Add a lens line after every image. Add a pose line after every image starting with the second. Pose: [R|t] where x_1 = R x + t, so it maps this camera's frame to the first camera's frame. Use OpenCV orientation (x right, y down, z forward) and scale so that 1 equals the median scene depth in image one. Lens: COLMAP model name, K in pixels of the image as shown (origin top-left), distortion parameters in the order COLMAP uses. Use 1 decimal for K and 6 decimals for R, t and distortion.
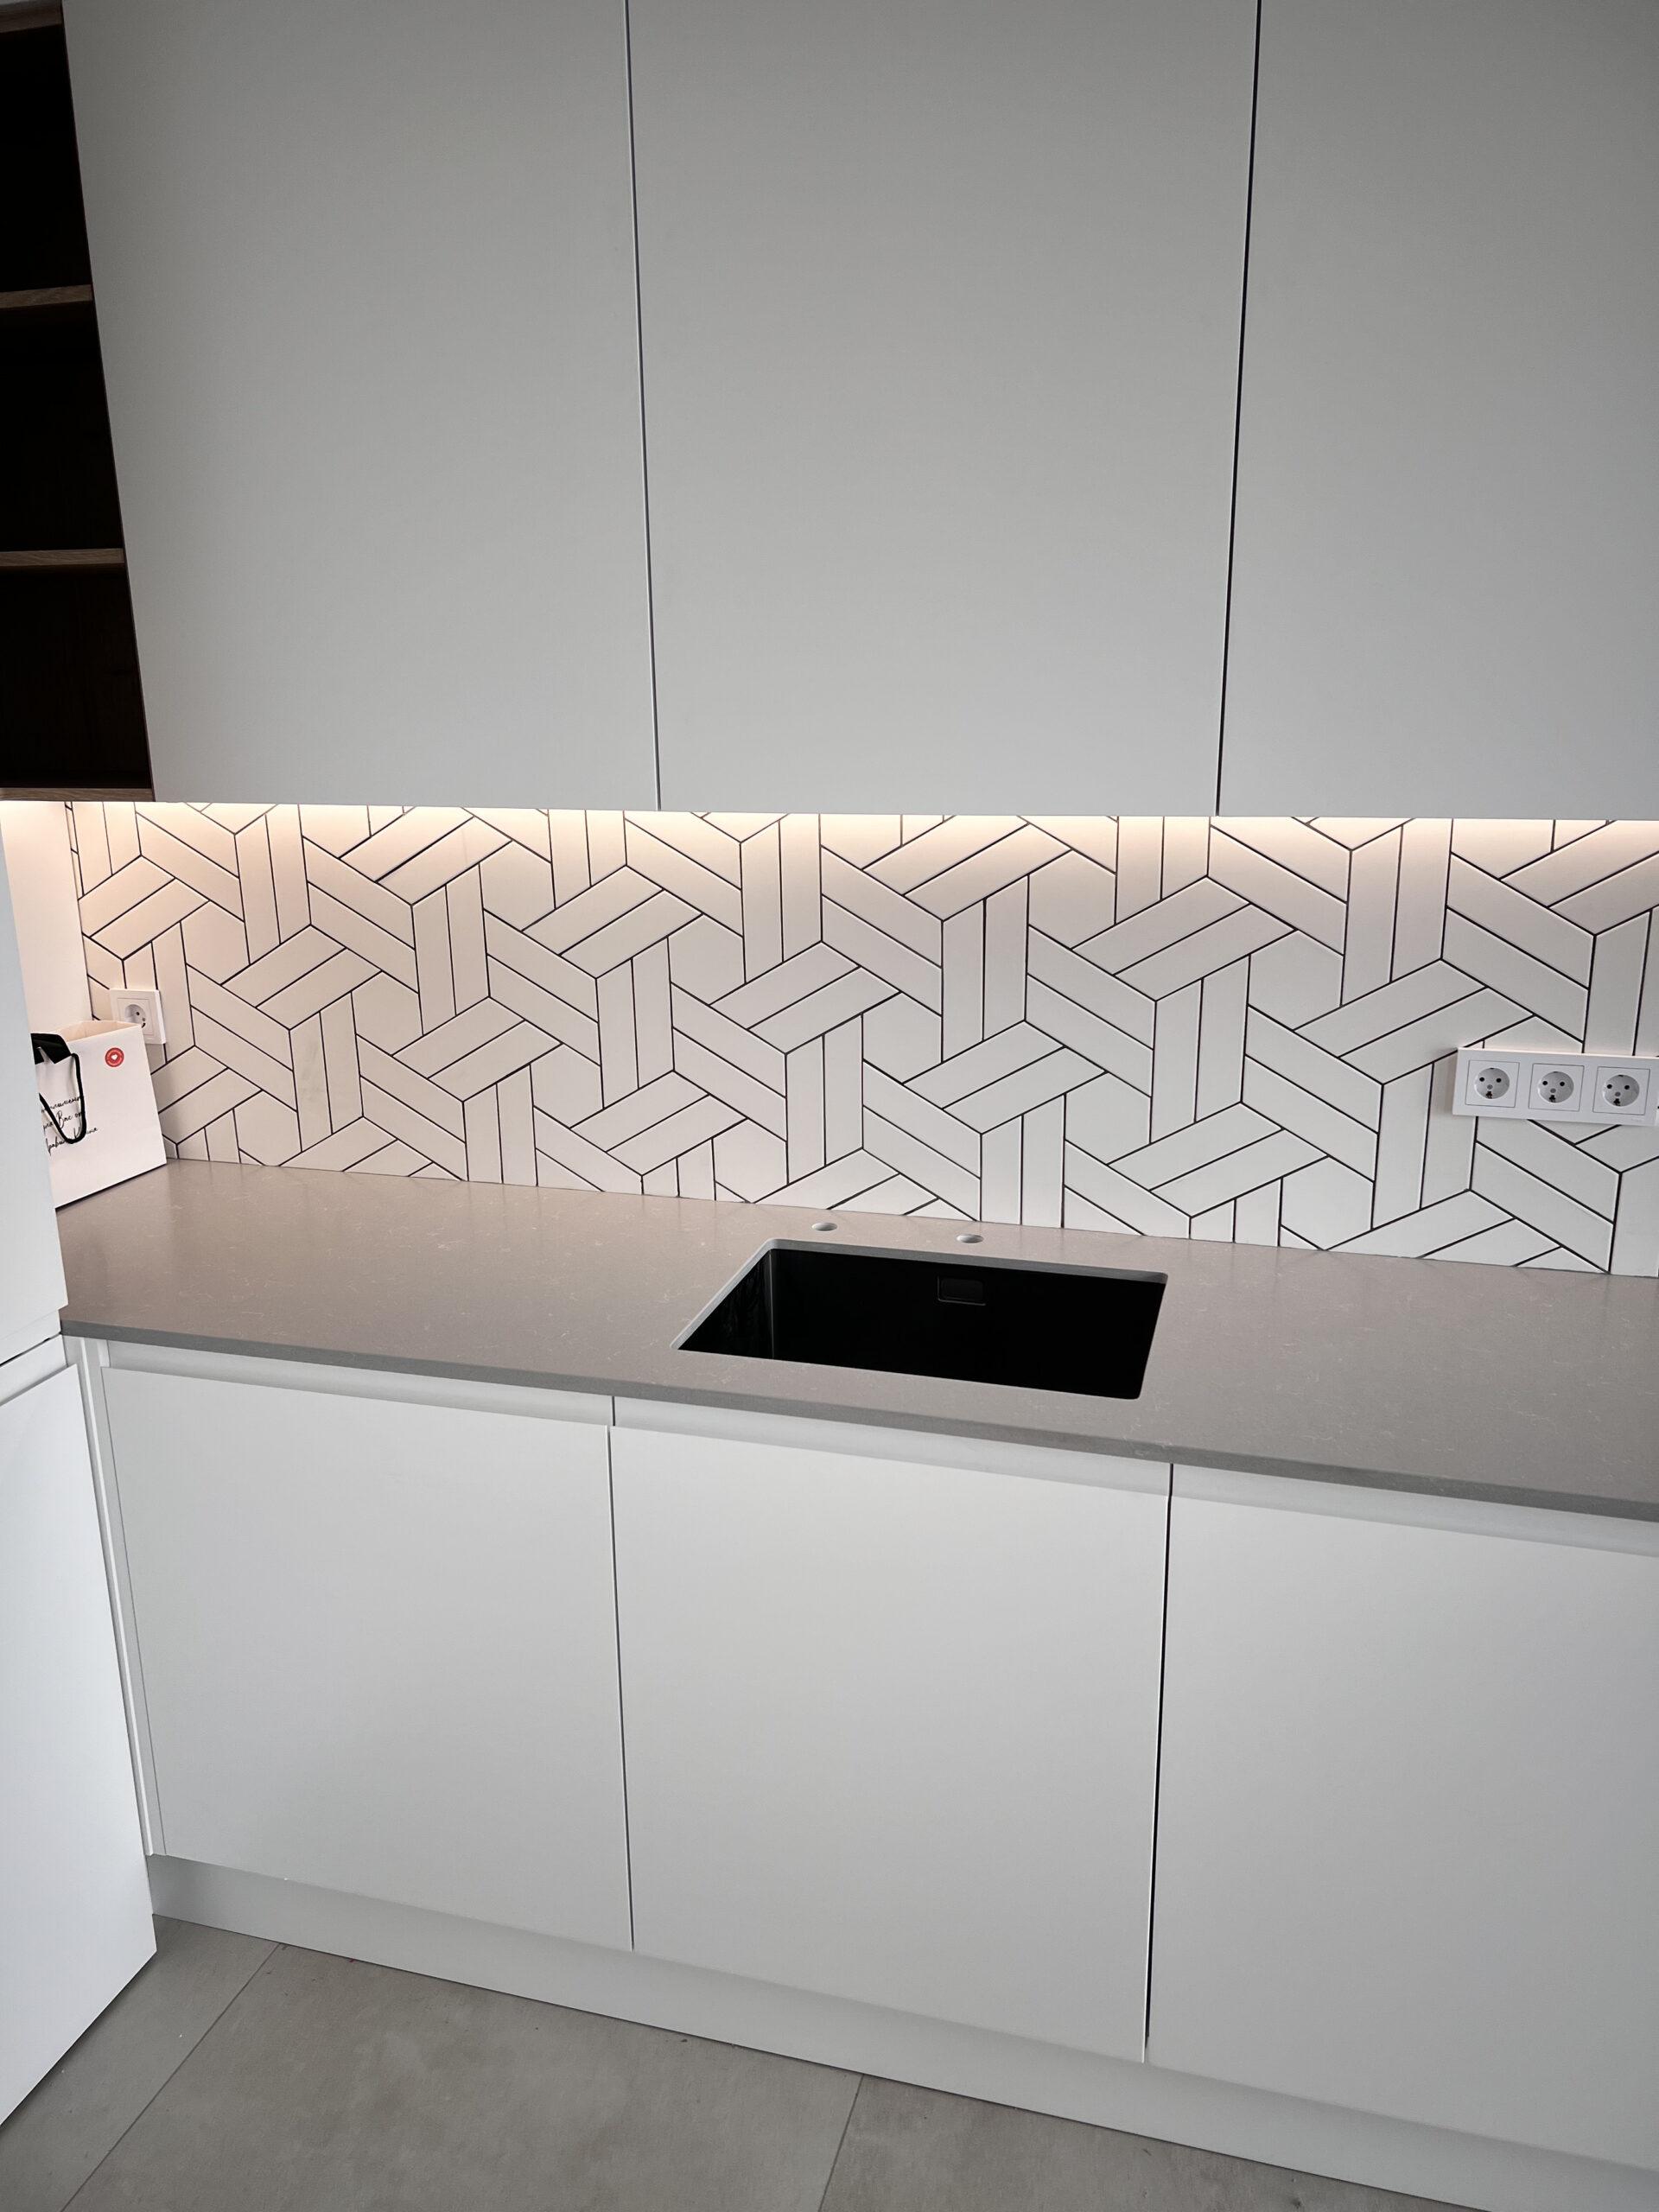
lens RADIAL K [[1654.3, 0, 829.5], [0, 1654.3, 1106.0], [0, 0, 1]] dist [0.113665, -0.190732]
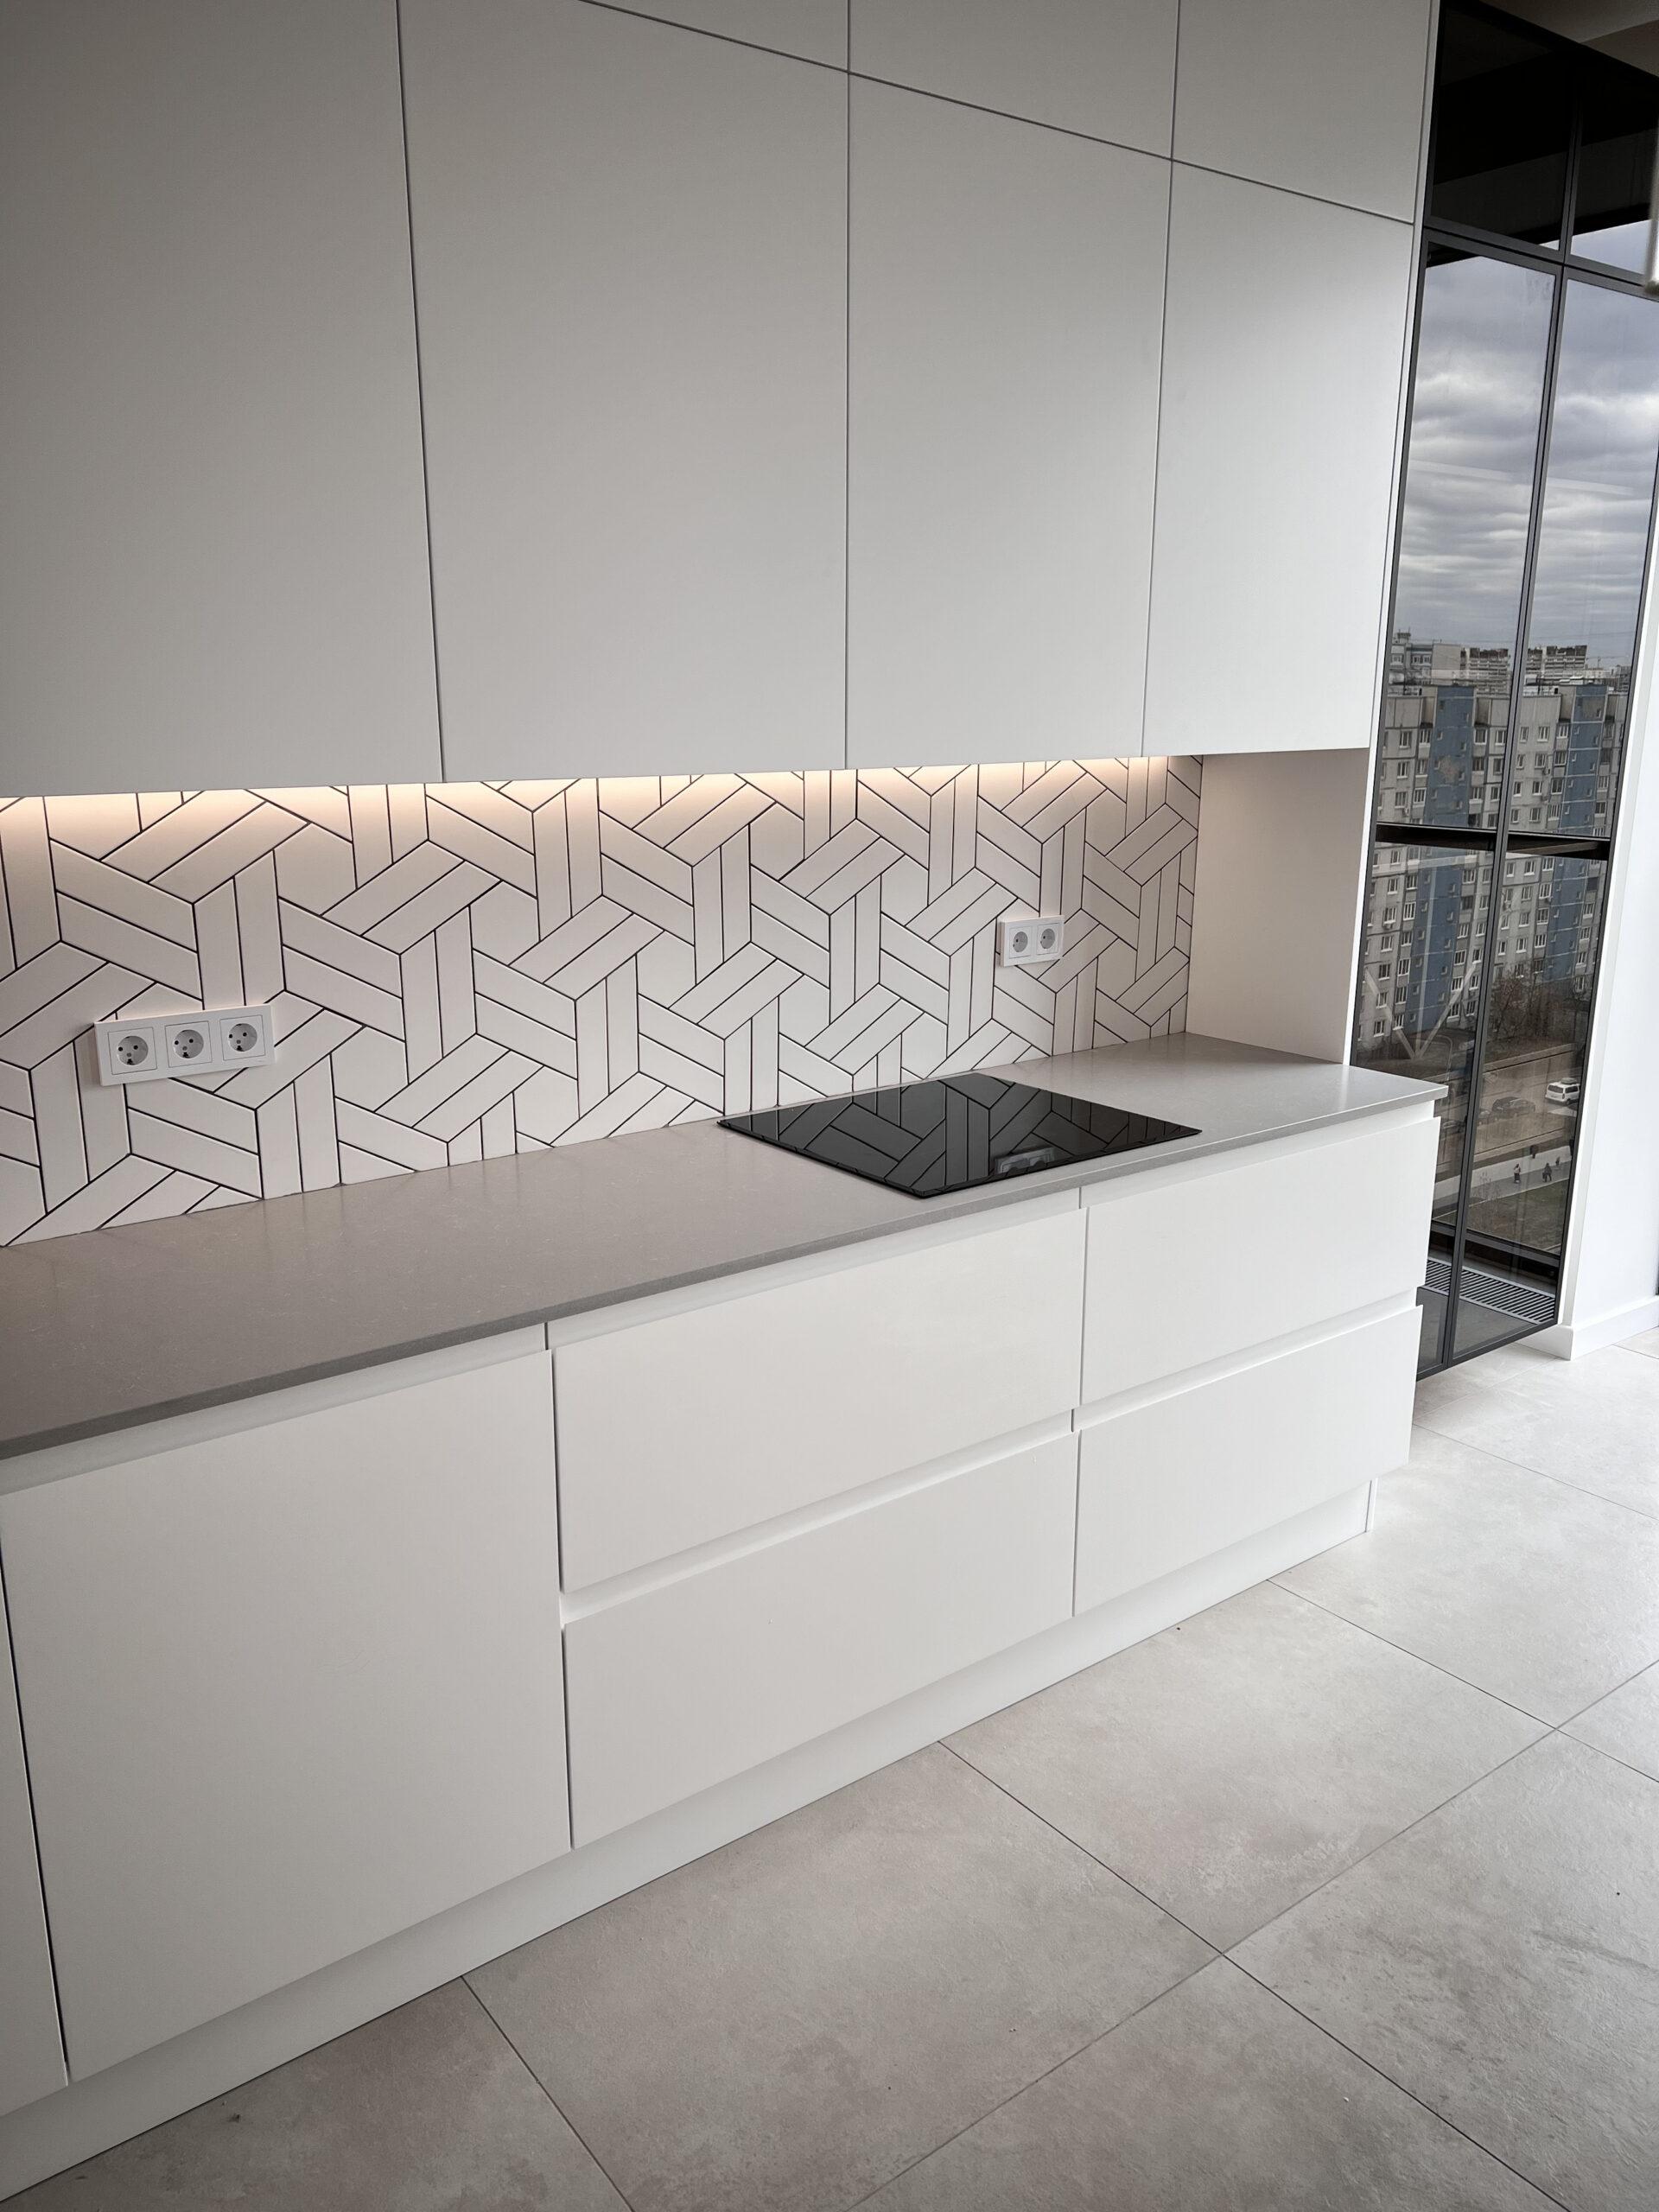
lens RADIAL K [[1577.5, 0, 793.1], [0, 1577.5, 1100.4], [0, 0, 1]] dist [0.060464, -0.157989]
pose [[0.621244, -0.190496, 0.760110, -0.109117], [0.179165, 0.978837, 0.098880, -0.006493], [-0.762860, 0.074757, 0.642227, 0.032891]]
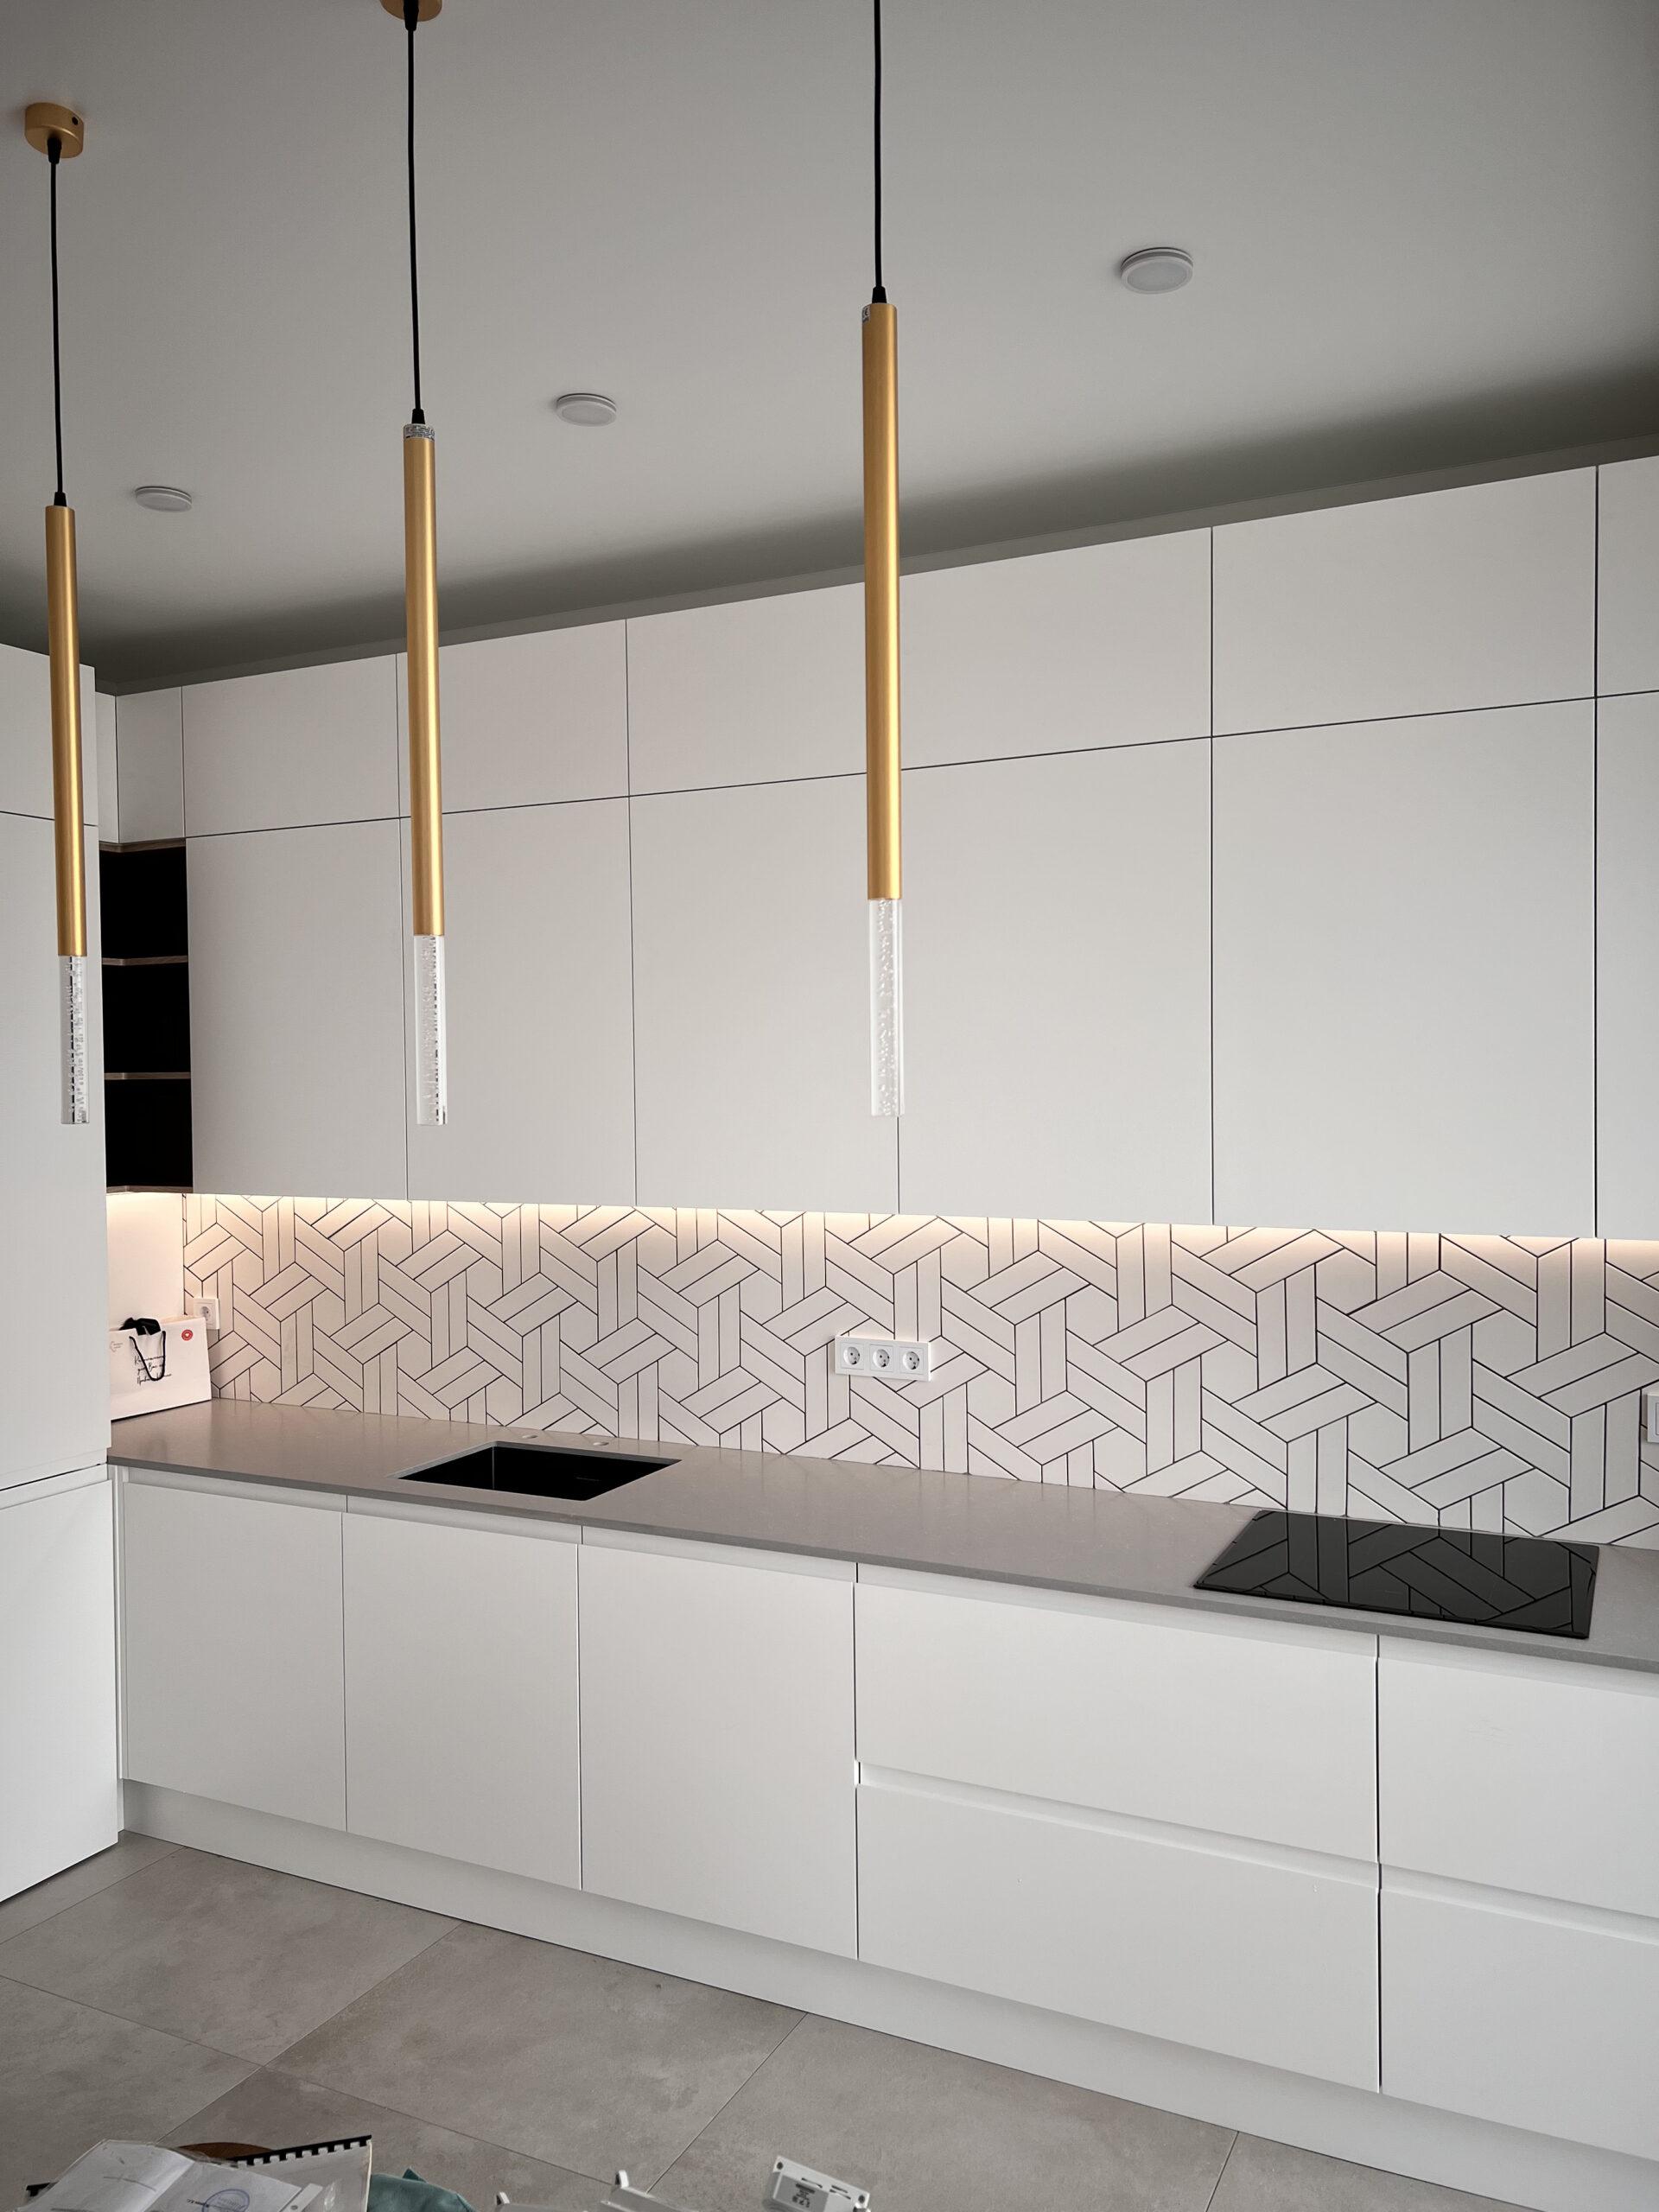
lens RADIAL K [[1654.3, 0, 829.5], [0, 1654.3, 1106.0], [0, 0, 1]] dist [0.113665, -0.190732]
pose [[0.983645, 0.005520, -0.180035, 0.652012], [-0.048184, 0.971166, -0.233483, 0.135923], [0.173555, 0.238339, 0.955549, -0.741992]]
